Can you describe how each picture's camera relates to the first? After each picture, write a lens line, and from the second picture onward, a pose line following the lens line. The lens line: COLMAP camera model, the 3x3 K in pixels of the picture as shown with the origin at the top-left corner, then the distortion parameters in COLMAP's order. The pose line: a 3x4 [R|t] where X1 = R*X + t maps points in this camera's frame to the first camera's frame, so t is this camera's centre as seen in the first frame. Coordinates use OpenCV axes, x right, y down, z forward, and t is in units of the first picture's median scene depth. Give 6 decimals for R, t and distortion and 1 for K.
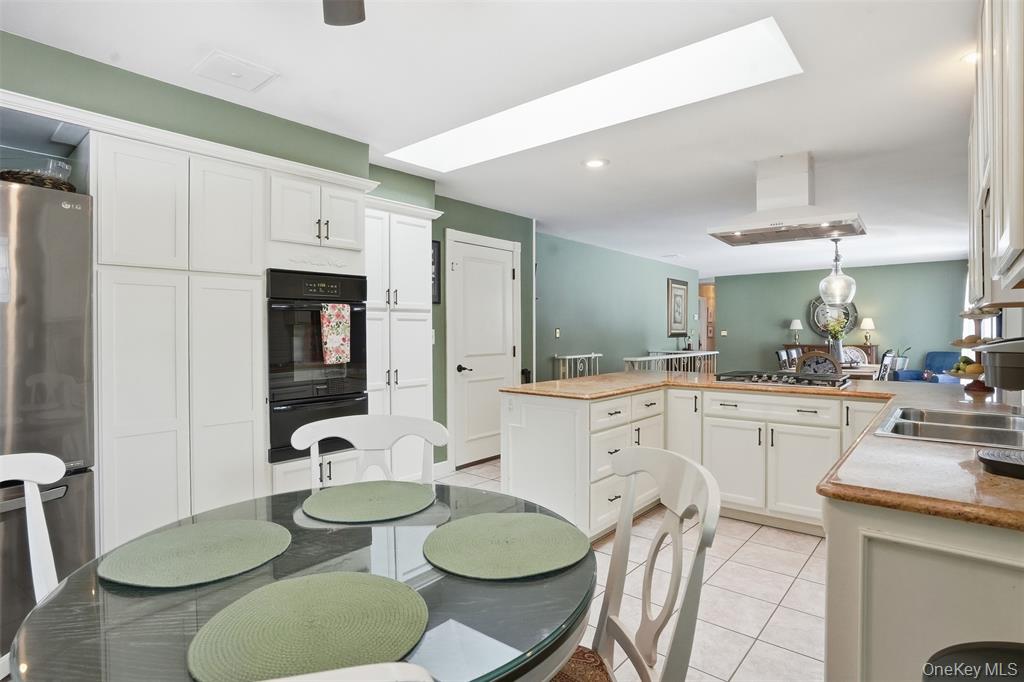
lens RADIAL K [[527.3, 0, 508.5], [0, 527.3, 330.1], [0, 0, 1]] dist [-0.060740, 0.015492]
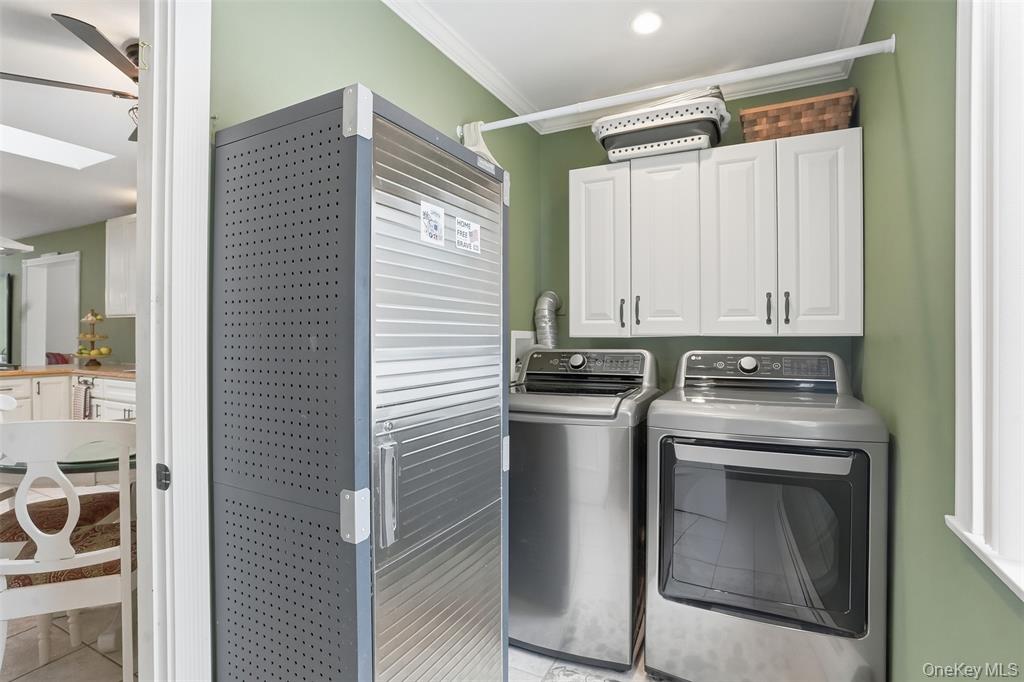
lens RADIAL K [[489.2, 0, 492.3], [0, 489.2, 333.5], [0, 0, 1]] dist [-0.008094, 0.001130]
pose [[-0.203264, -0.000511, 0.979124, -0.498499], [-0.002846, 0.999996, -0.000069, 0.004606], [-0.979120, -0.002800, -0.203265, 0.013193]]
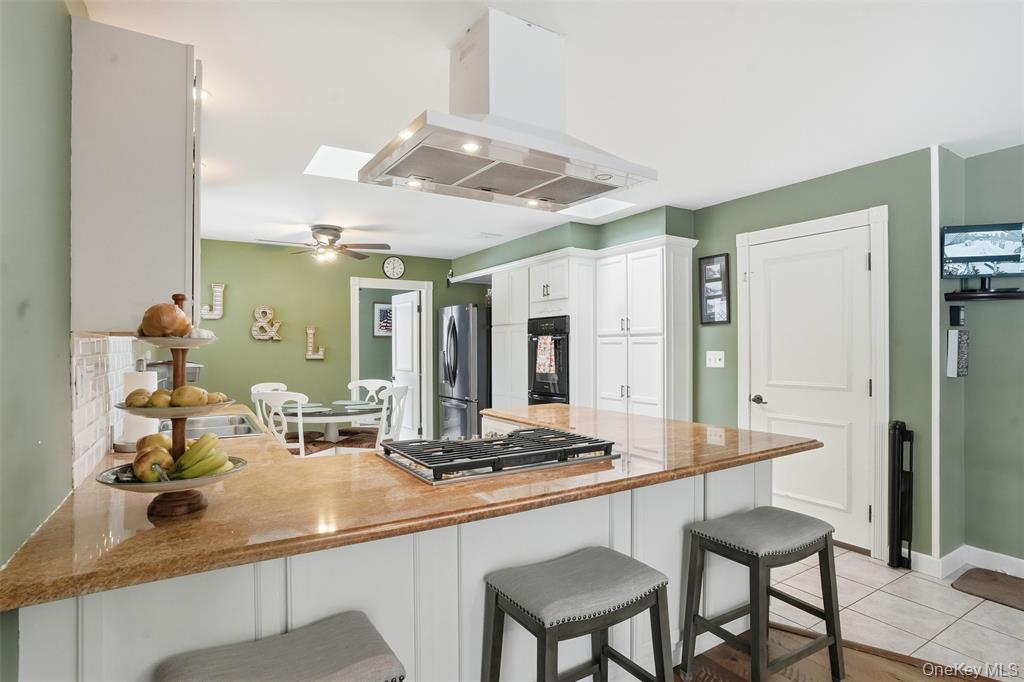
lens RADIAL K [[527.3, 0, 505.2], [0, 527.3, 346.4], [0, 0, 1]] dist [-0.060740, 0.015492]
pose [[-0.312024, 0.005138, -0.950060, 0.679181], [0.008732, 0.999959, 0.002540, -0.012561], [0.950034, -0.007503, -0.312056, 0.751683]]
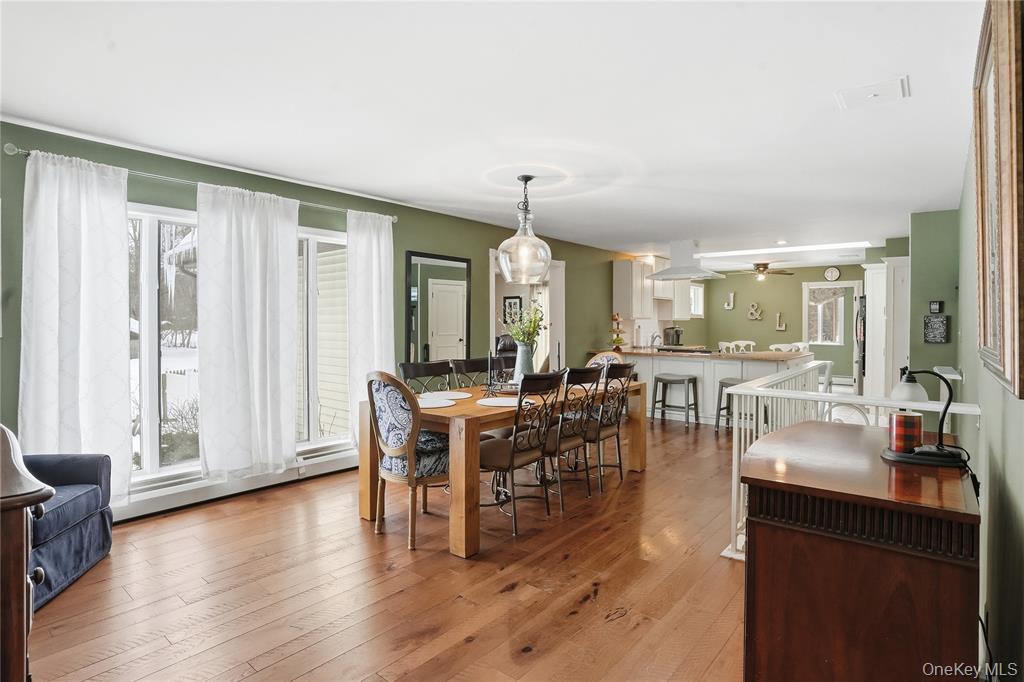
lens RADIAL K [[527.3, 0, 500.7], [0, 527.3, 326.9], [0, 0, 1]] dist [-0.060740, 0.015492]
pose [[-0.999951, -0.001399, 0.009795, 0.800379], [-0.001370, 0.999995, 0.003011, -0.004032], [-0.009800, 0.002997, -0.999947, 1.964433]]
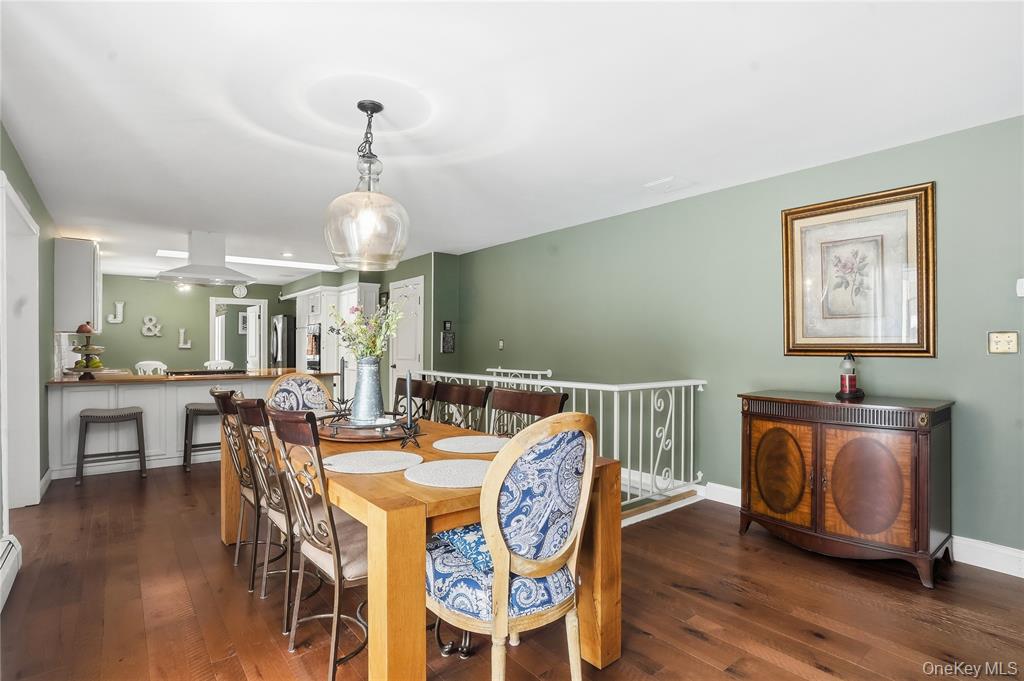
lens RADIAL K [[527.3, 0, 511.5], [0, 527.3, 346.7], [0, 0, 1]] dist [-0.060740, 0.015492]
pose [[-0.204854, 0.004680, -0.978781, 1.219468], [0.004791, 0.999981, 0.003779, 0.006606], [0.978781, -0.003916, -0.204872, 1.440978]]
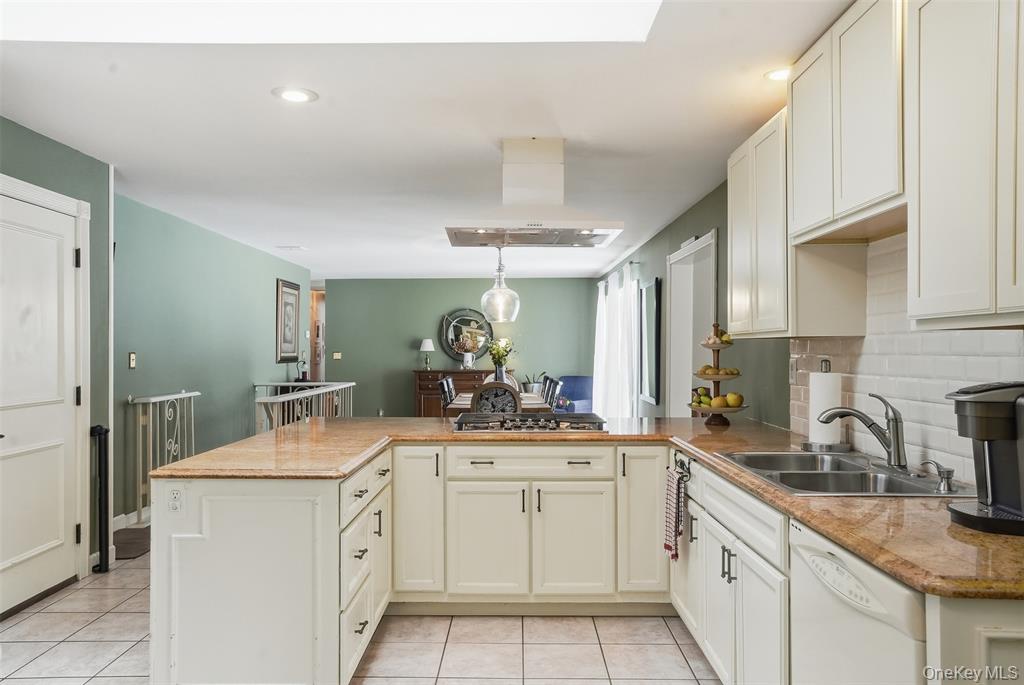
lens RADIAL K [[720.9, 0, 502.3], [0, 720.9, 349.0], [0, 0, 1]] dist [-0.003978, 0.026155]
pose [[0.770925, 0.001841, 0.636923, -0.126266], [-0.003007, 0.999995, 0.000749, -0.011239], [-0.636918, -0.002493, 0.770927, 0.117914]]
